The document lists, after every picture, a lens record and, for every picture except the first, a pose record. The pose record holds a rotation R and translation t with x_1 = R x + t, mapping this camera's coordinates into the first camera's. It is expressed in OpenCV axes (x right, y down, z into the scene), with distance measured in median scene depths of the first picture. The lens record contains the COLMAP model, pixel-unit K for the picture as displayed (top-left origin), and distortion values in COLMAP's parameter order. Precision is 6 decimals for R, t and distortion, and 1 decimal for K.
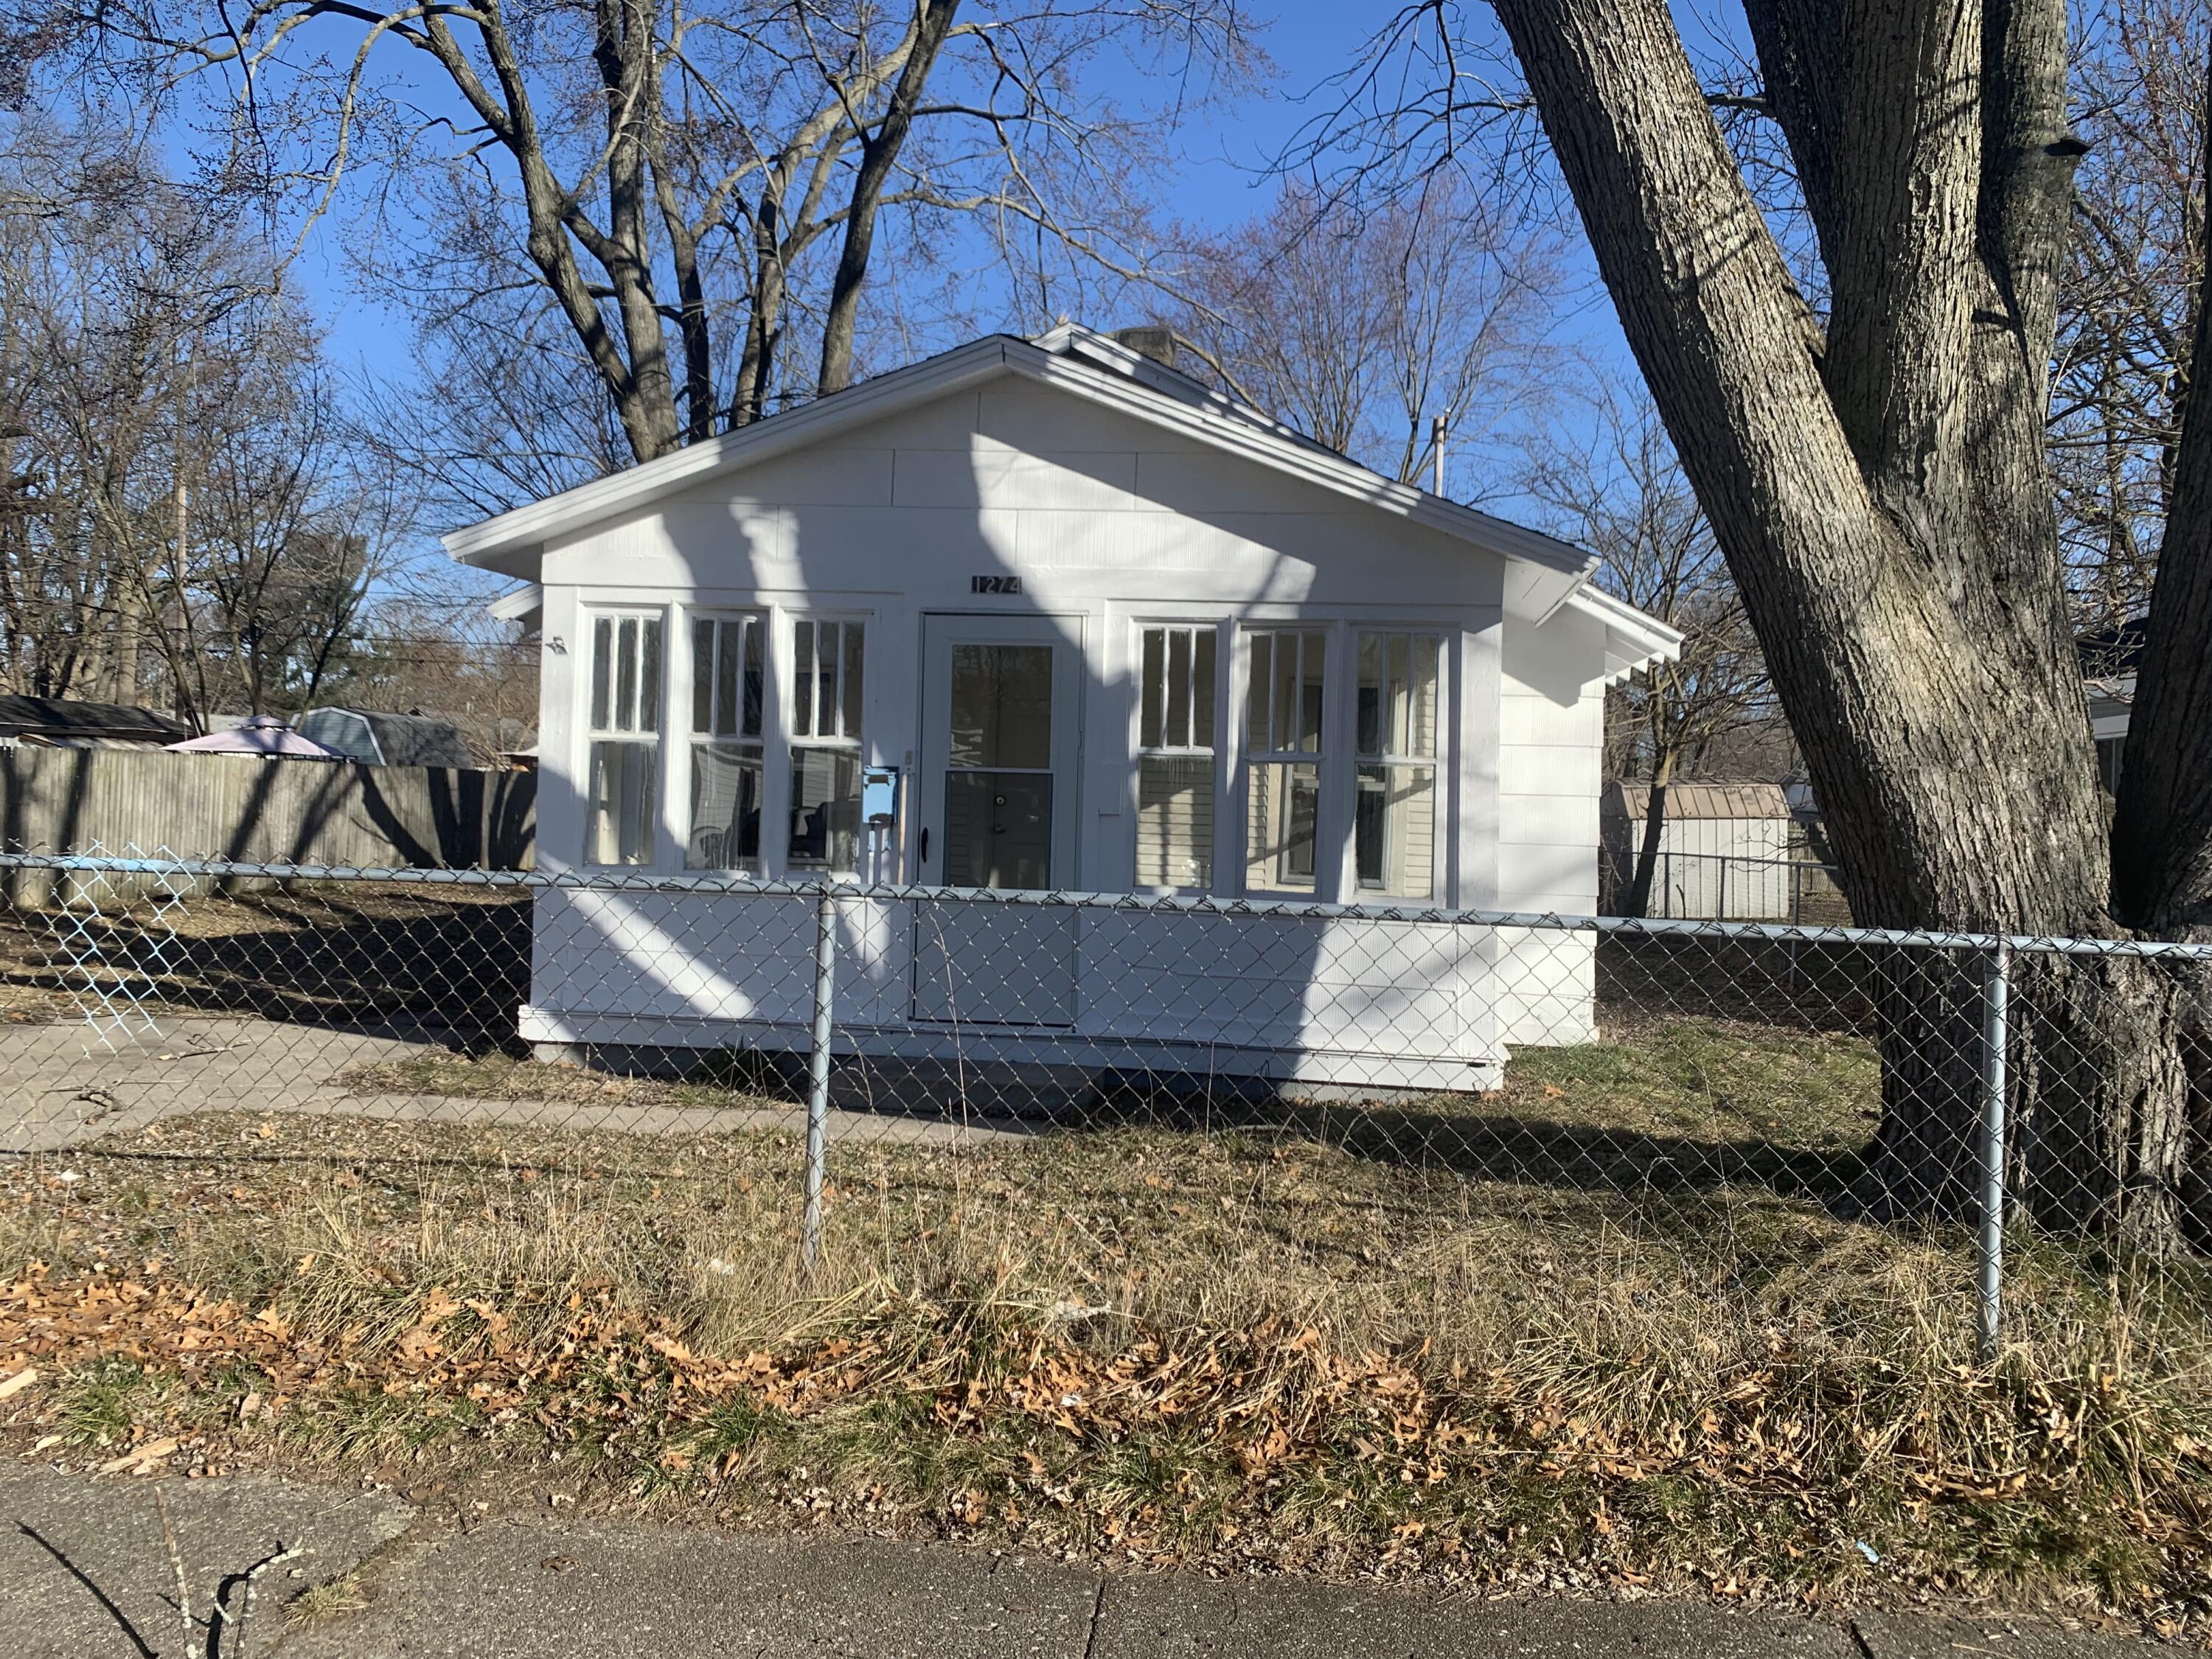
lens RADIAL K [[1692.8, 0, 1109.2], [0, 1692.8, 833.8], [0, 0, 1]] dist [0.002297, -0.017561]
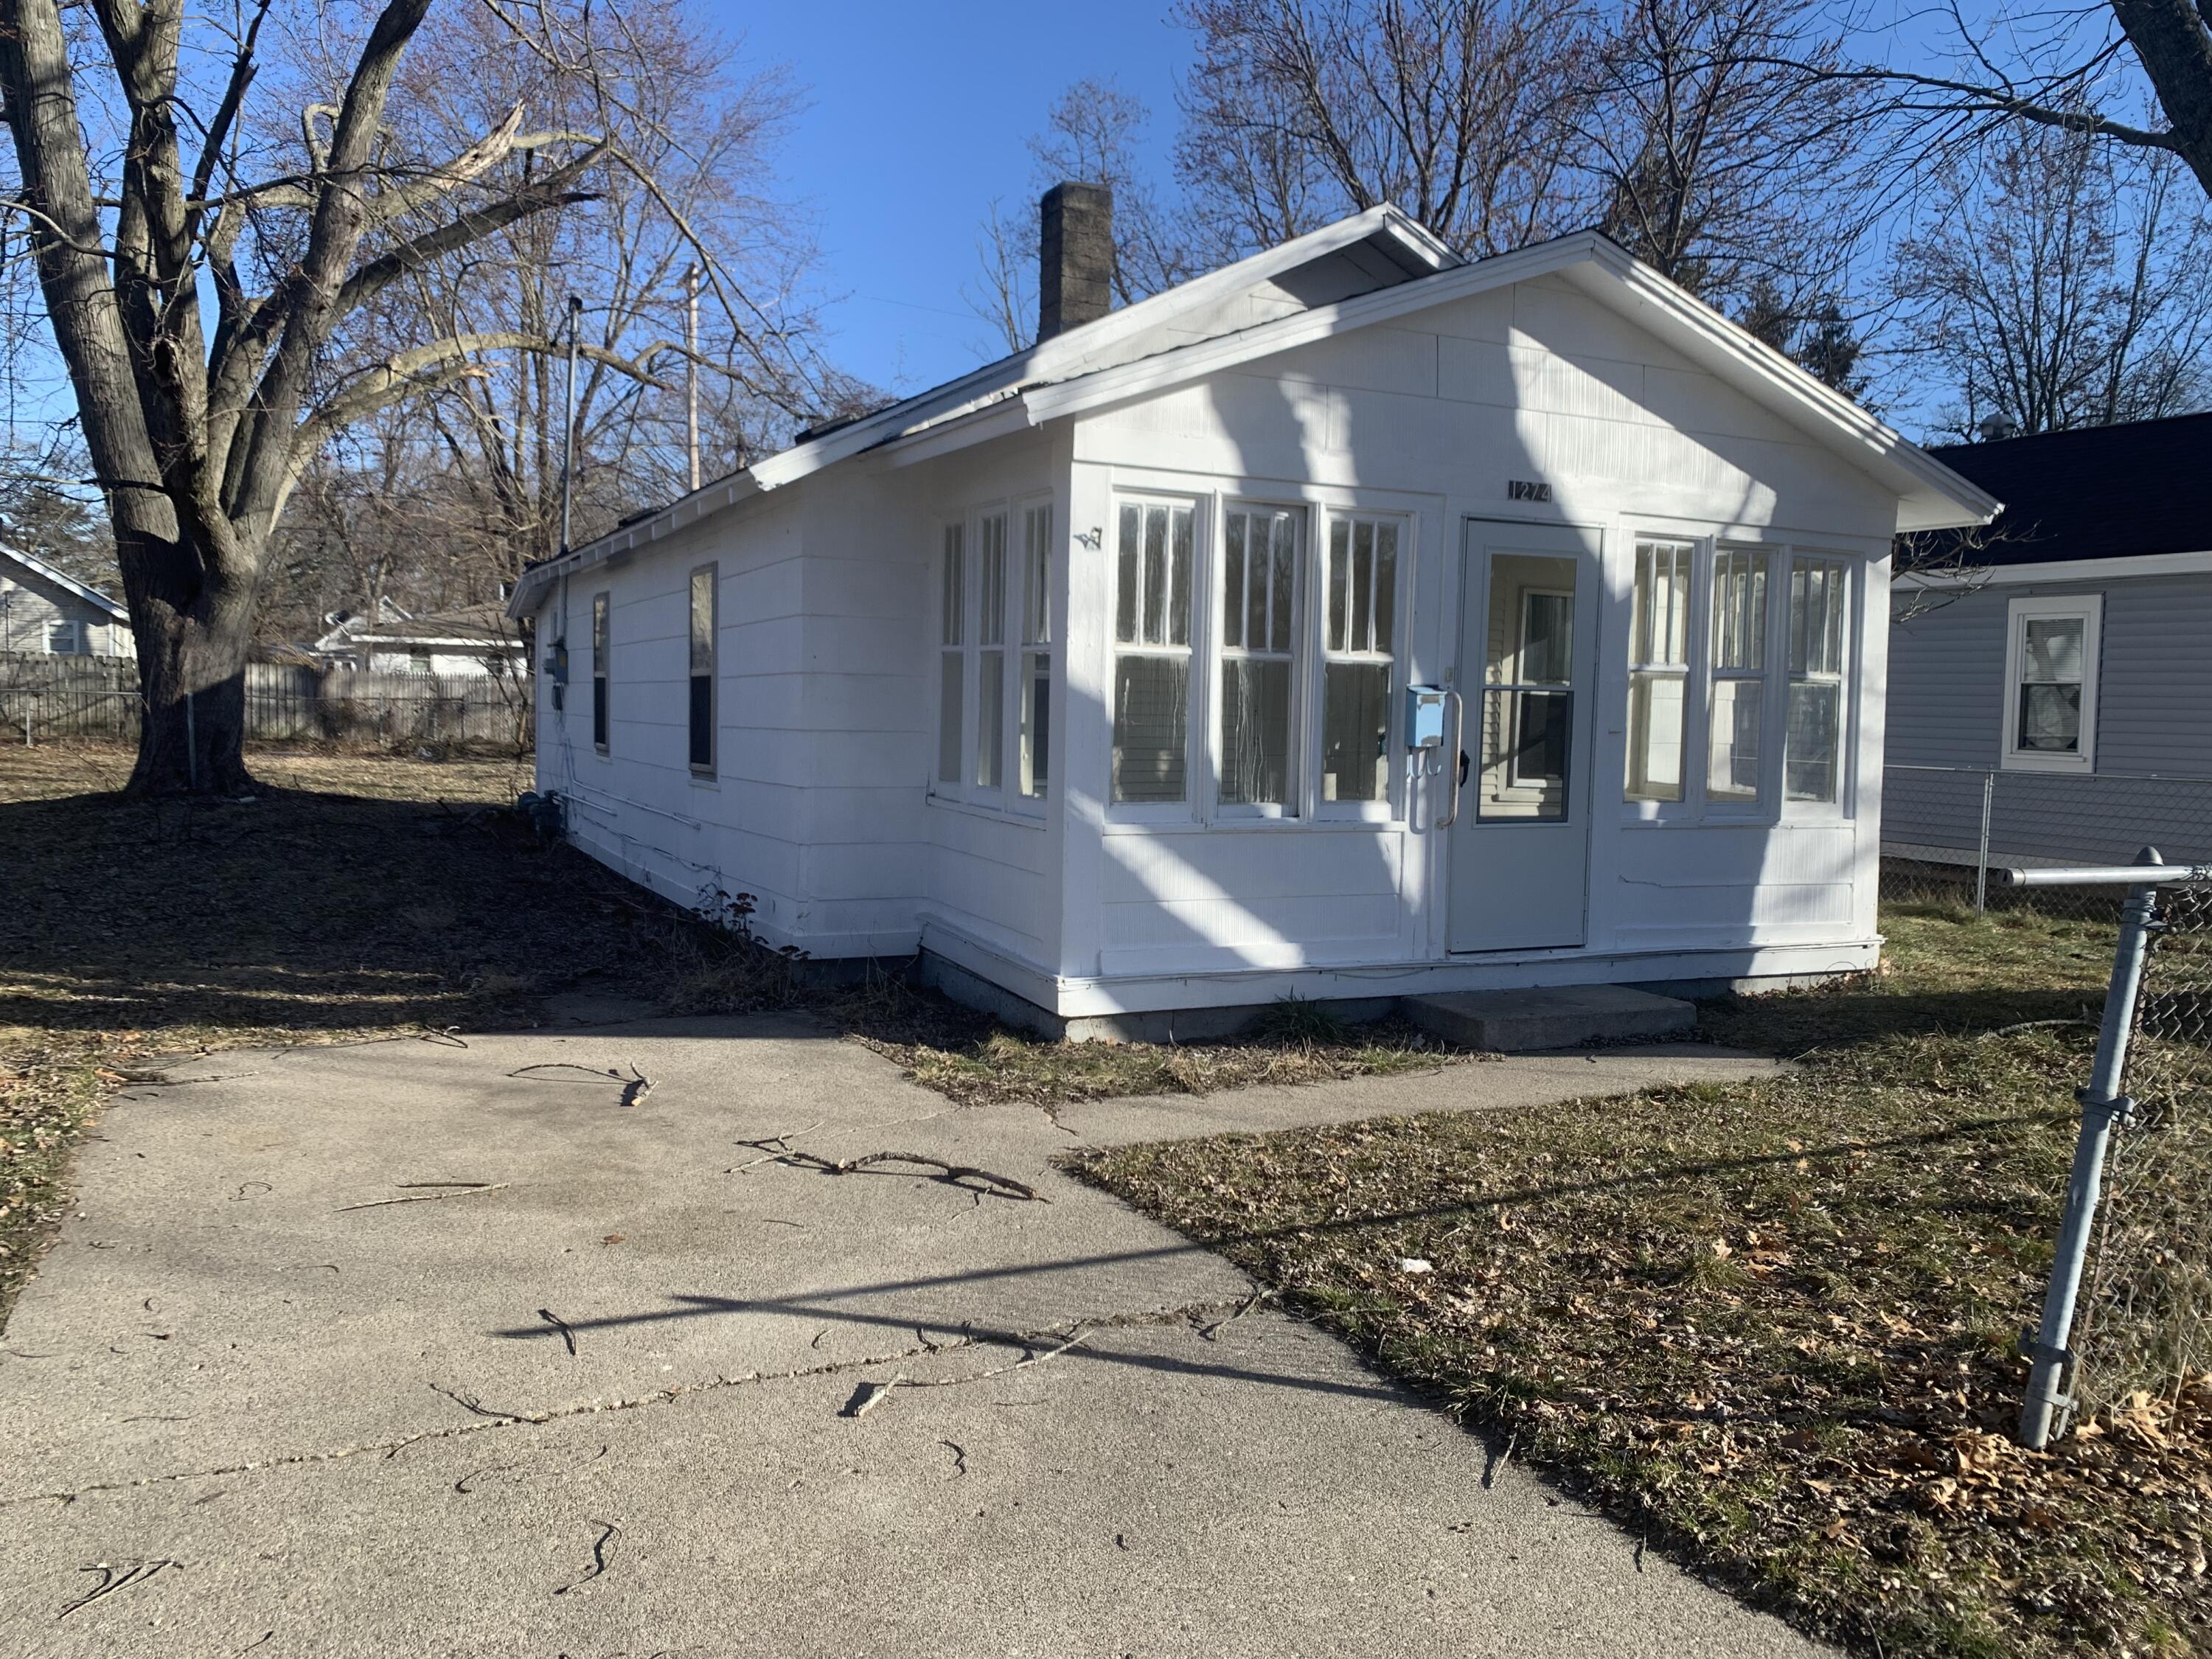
lens RADIAL K [[1692.8, 0, 1104.8], [0, 1692.8, 823.3], [0, 0, 1]] dist [0.002297, -0.017561]
pose [[0.851191, -0.052383, 0.522235, -0.764793], [0.013272, 0.996837, 0.078357, -0.038956], [-0.524688, -0.059765, 0.849194, 0.302602]]
